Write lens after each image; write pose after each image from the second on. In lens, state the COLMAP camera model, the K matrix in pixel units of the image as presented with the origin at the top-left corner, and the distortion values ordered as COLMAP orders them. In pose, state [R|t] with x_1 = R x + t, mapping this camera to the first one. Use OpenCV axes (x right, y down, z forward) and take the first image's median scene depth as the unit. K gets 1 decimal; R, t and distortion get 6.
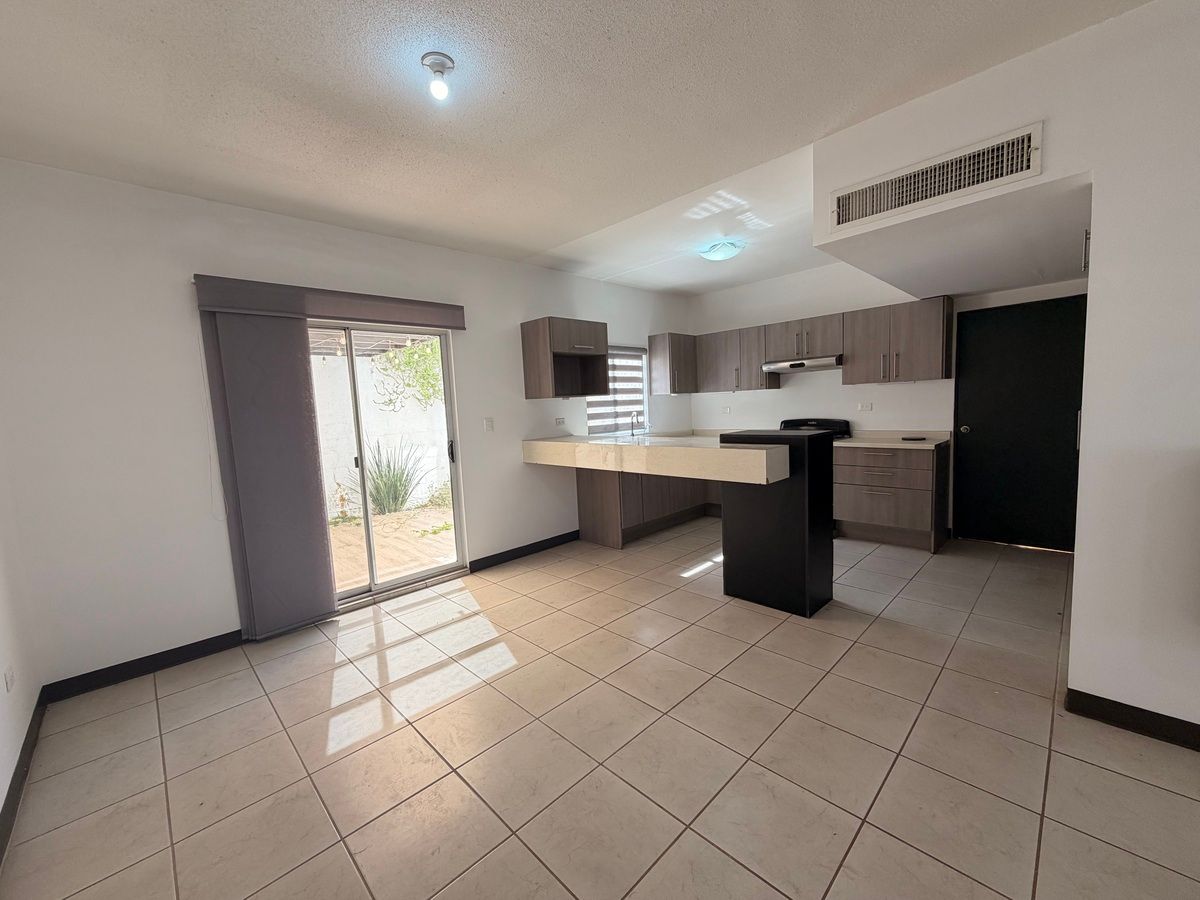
lens RADIAL K [[479.4, 0, 597.4], [0, 479.4, 449.5], [0, 0, 1]] dist [0.000369, -0.000011]
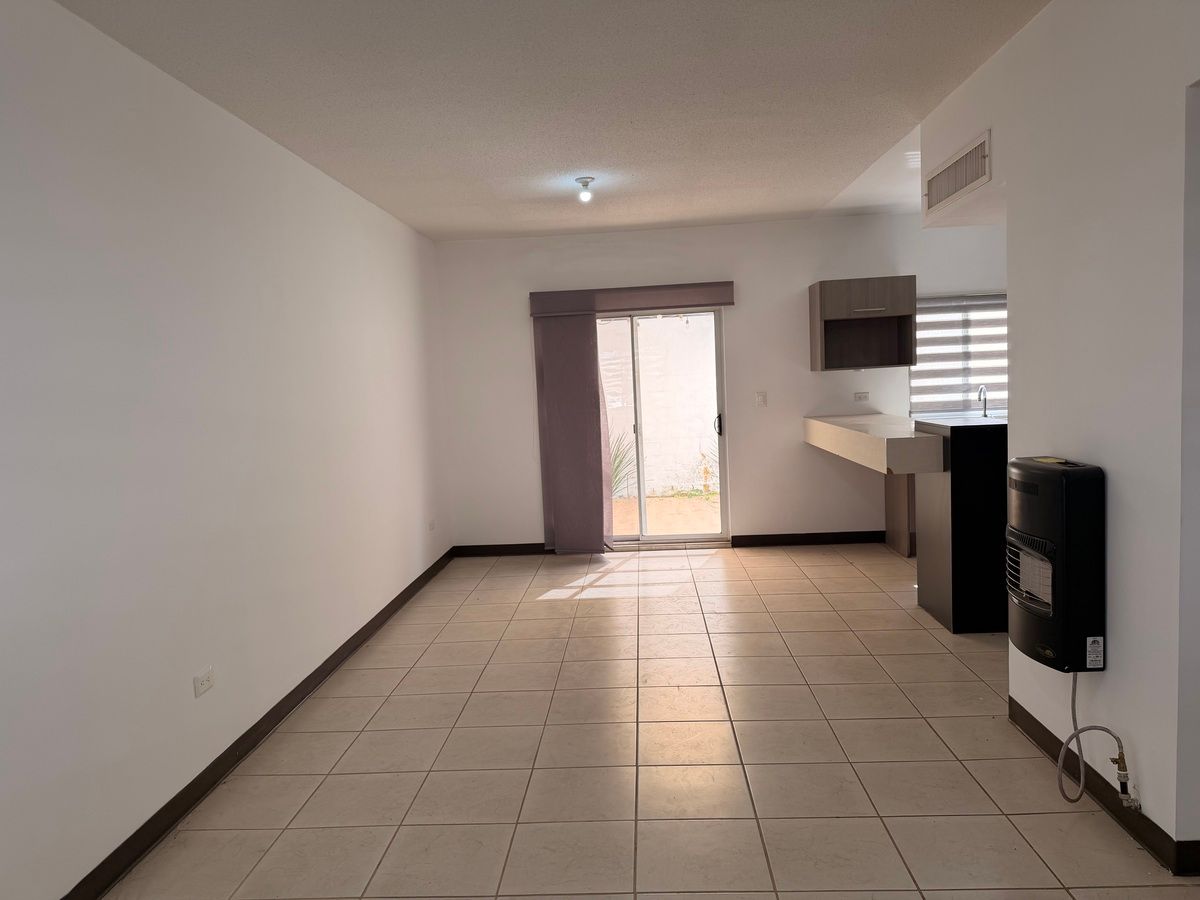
lens RADIAL K [[847.8, 0, 601.3], [0, 847.8, 453.7], [0, 0, 1]] dist [0.087294, -0.003728]
pose [[0.677820, 0.080737, -0.730781, 0.745519], [-0.053876, 0.996734, 0.060148, -0.025670], [0.733251, -0.001398, 0.679957, -0.362081]]
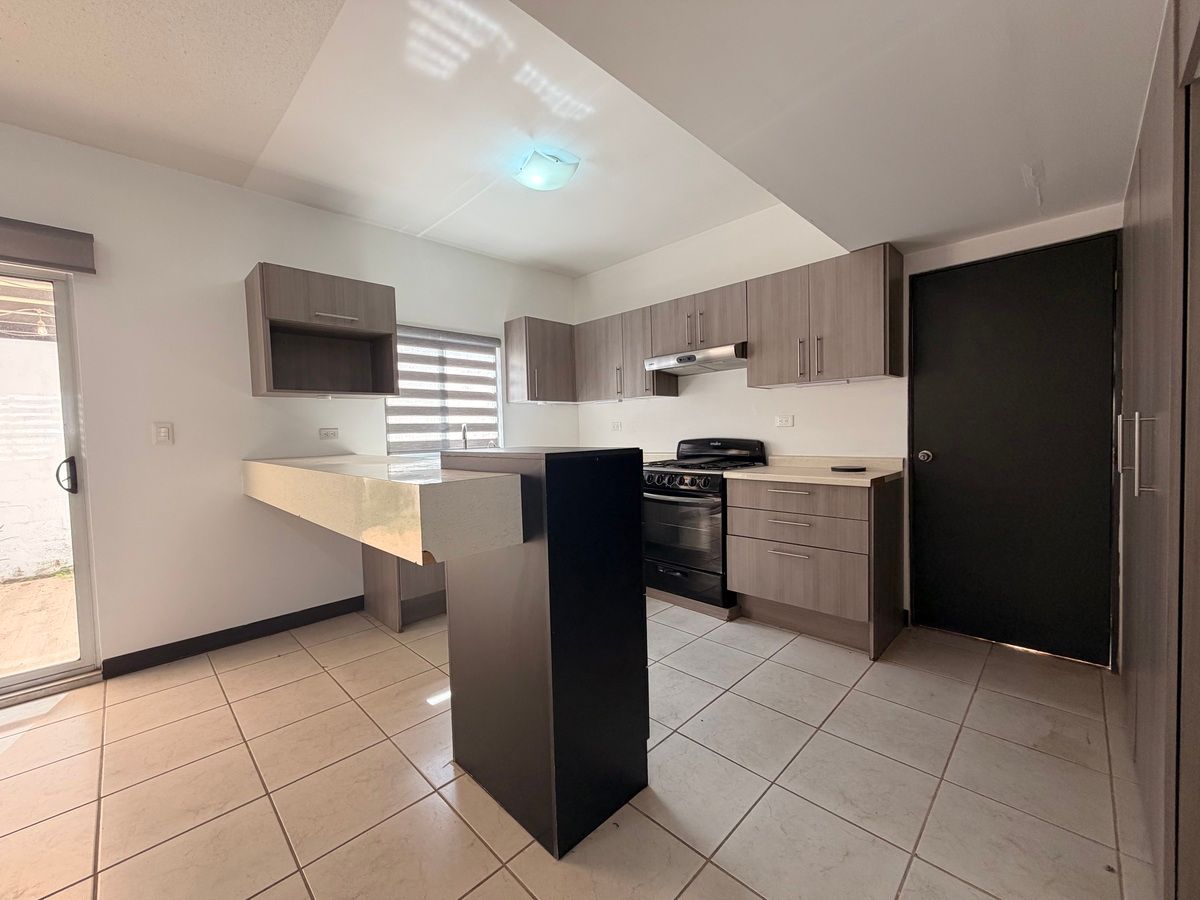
lens RADIAL K [[477.1, 0, 600.0], [0, 477.1, 450.0], [0, 0, 1]] dist [-0.005423, -0.000358]
pose [[0.999757, 0.019385, 0.010519, 0.307984], [-0.018795, 0.998386, -0.053601, -0.007069], [-0.011541, 0.053390, 0.998507, 0.349290]]
